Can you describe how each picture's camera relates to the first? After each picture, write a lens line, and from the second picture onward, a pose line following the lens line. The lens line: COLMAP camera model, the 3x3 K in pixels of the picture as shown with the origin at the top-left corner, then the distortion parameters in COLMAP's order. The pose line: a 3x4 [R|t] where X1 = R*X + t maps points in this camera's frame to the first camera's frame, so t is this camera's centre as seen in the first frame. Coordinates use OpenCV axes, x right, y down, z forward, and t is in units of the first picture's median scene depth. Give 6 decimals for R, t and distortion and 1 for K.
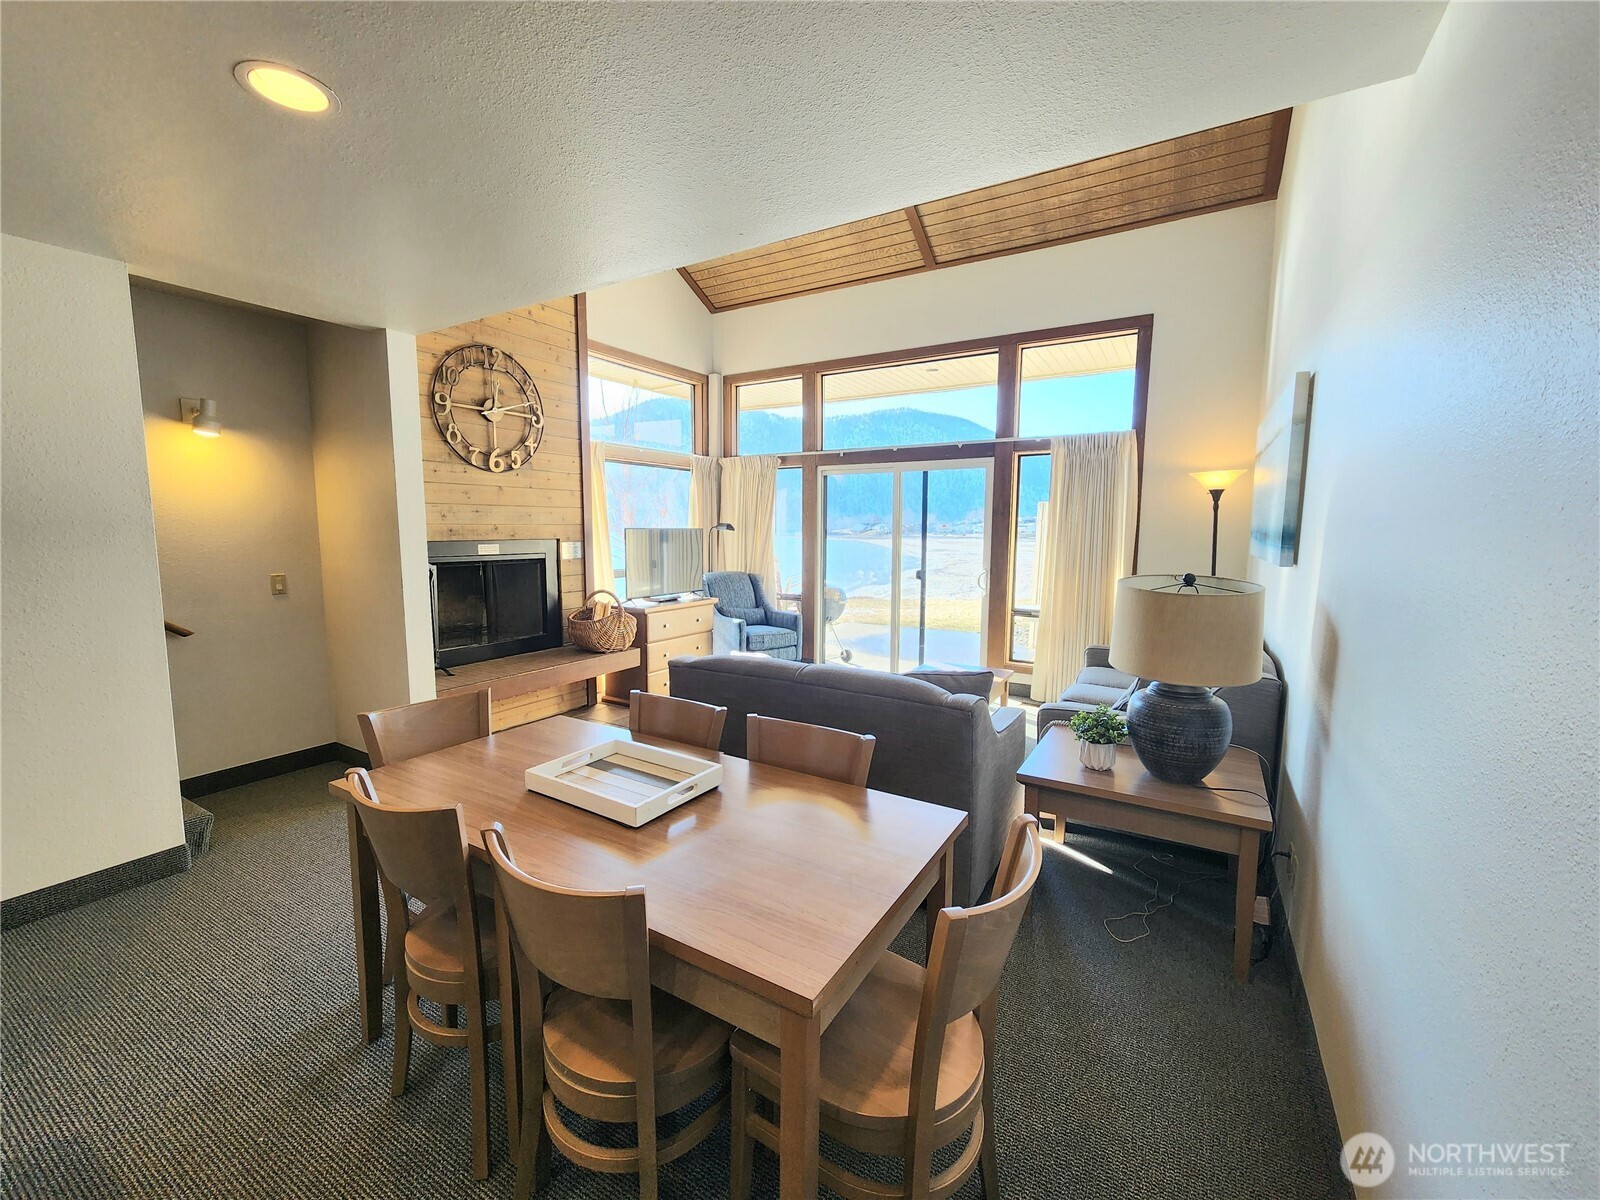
lens RADIAL K [[659.9, 0, 808.7], [0, 659.9, 601.5], [0, 0, 1]] dist [0.004976, 0.002997]
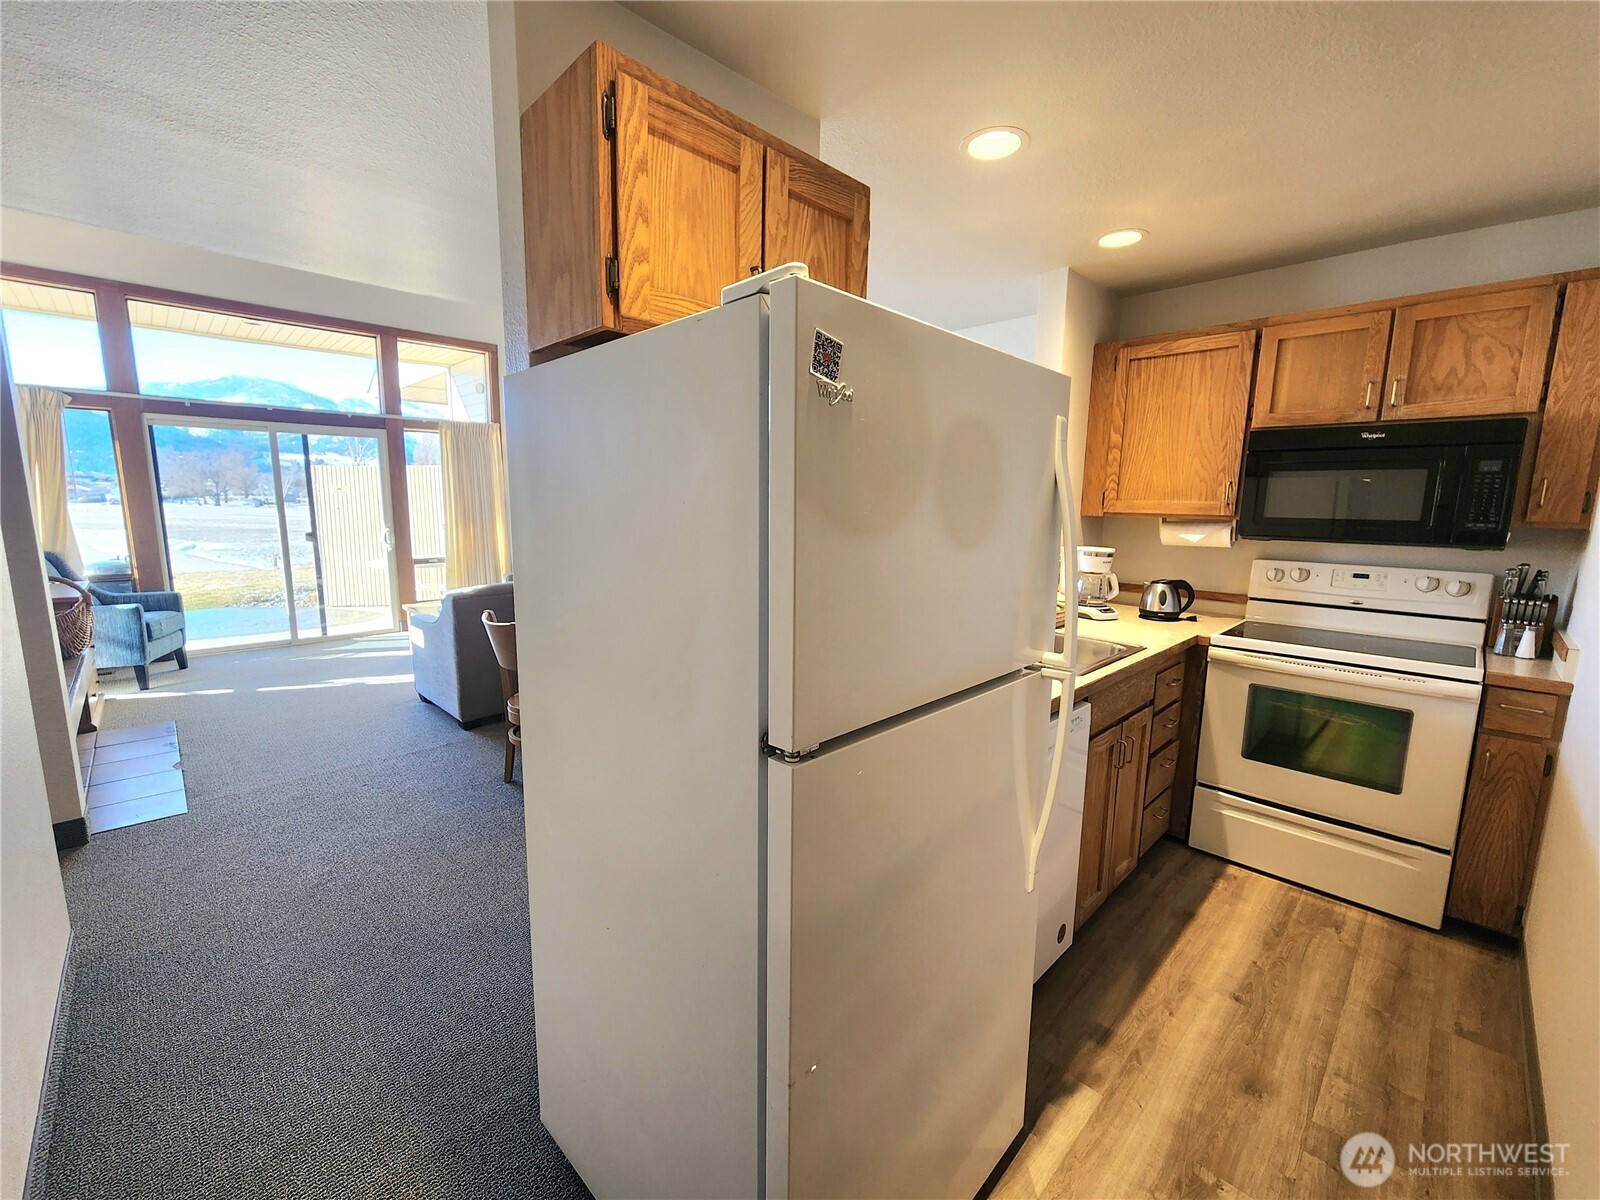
lens RADIAL K [[659.9, 0, 797.9], [0, 659.9, 600.6], [0, 0, 1]] dist [0.004976, 0.002997]
pose [[0.255071, -0.150317, 0.955167, -0.704323], [0.096655, 0.986858, 0.129493, -0.004034], [-0.962079, 0.059292, 0.266248, 0.014248]]
